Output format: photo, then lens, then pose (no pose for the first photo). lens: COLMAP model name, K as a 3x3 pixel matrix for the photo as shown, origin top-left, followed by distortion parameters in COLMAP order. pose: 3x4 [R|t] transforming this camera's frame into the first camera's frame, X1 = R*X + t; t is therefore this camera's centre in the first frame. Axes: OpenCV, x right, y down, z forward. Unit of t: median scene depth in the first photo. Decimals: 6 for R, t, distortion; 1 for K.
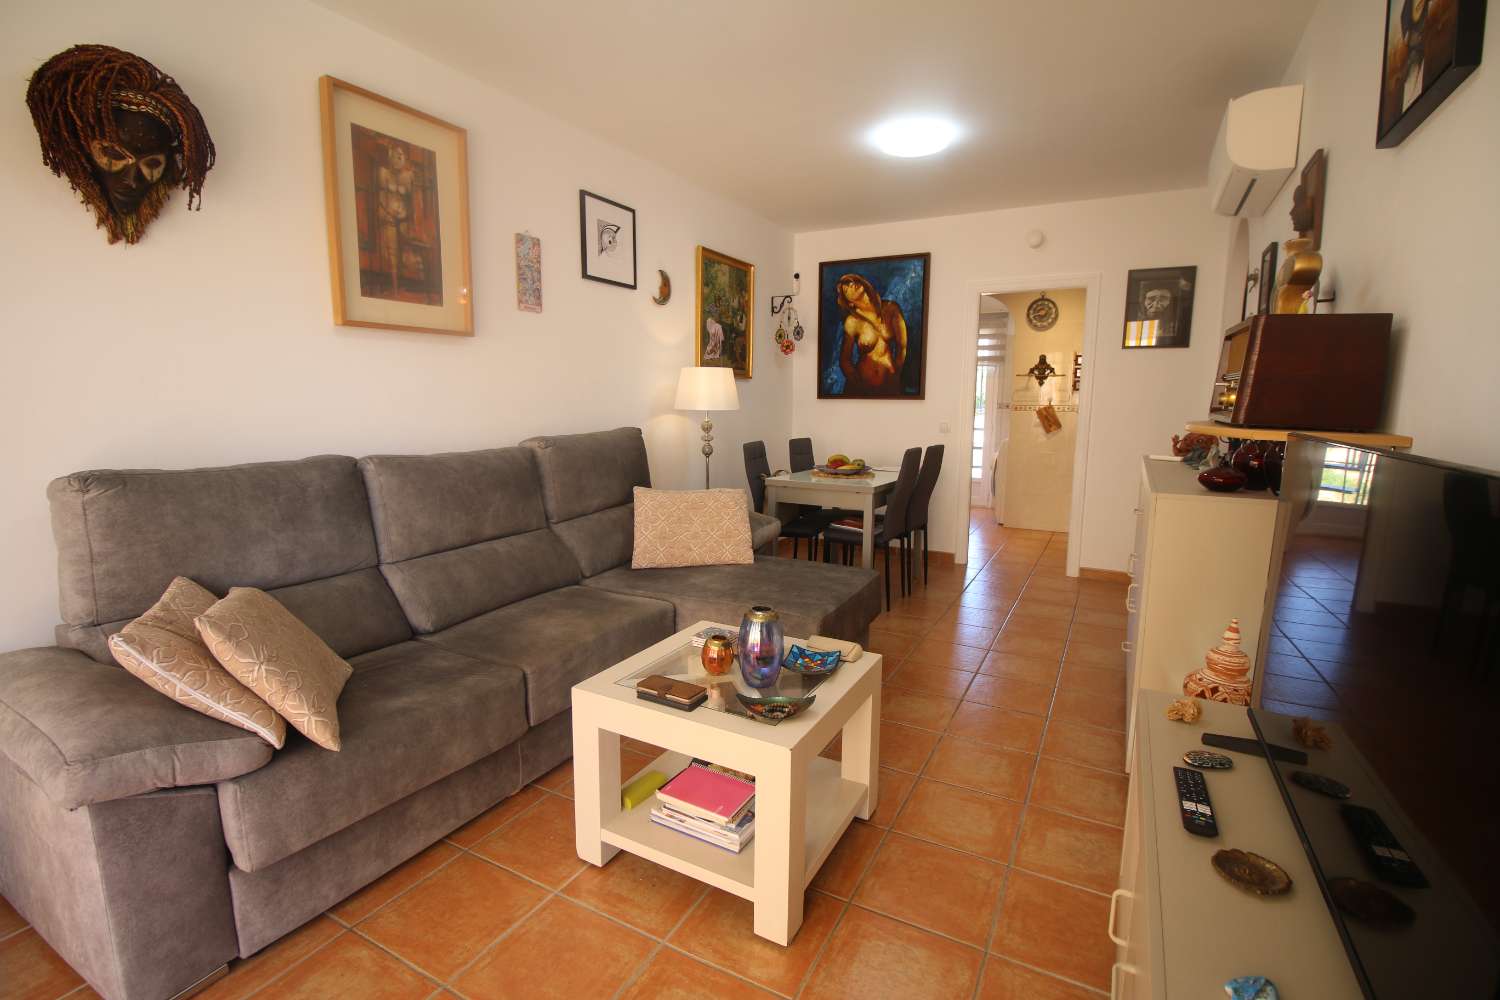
lens RADIAL K [[694.3, 0, 747.3], [0, 694.3, 496.0], [0, 0, 1]] dist [-0.005692, -0.009583]
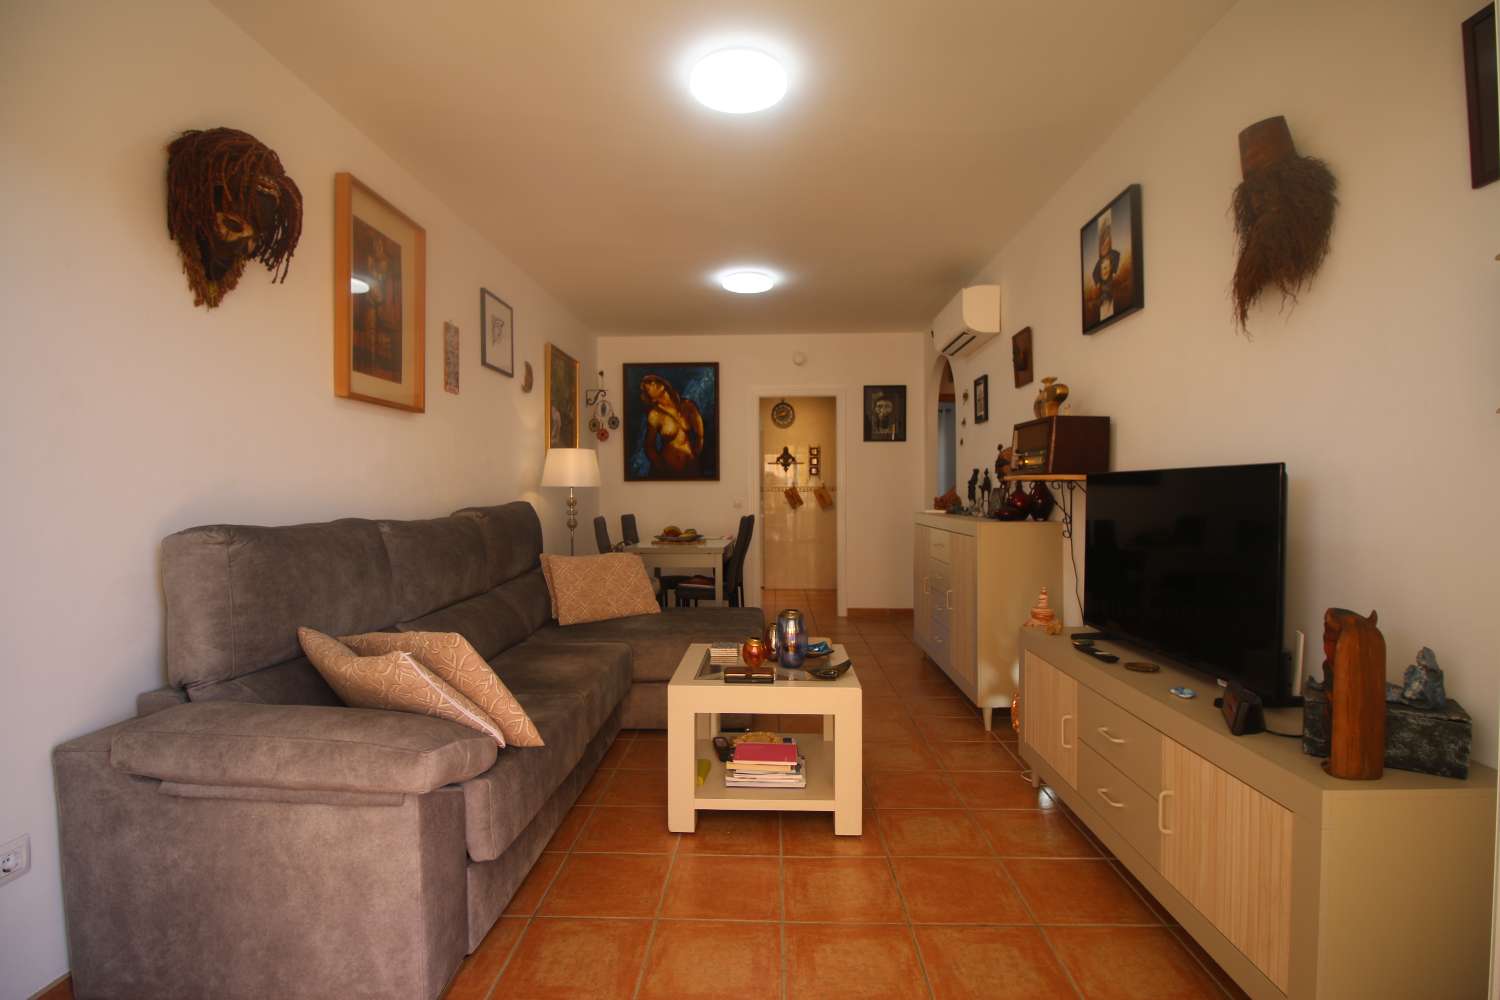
lens RADIAL K [[694.3, 0, 743.9], [0, 694.3, 498.5], [0, 0, 1]] dist [-0.005692, -0.009583]
pose [[0.895868, -0.015366, 0.444054, -0.378545], [0.073954, 0.990618, -0.114921, 0.051783], [-0.438122, 0.135794, 0.888600, -0.127071]]
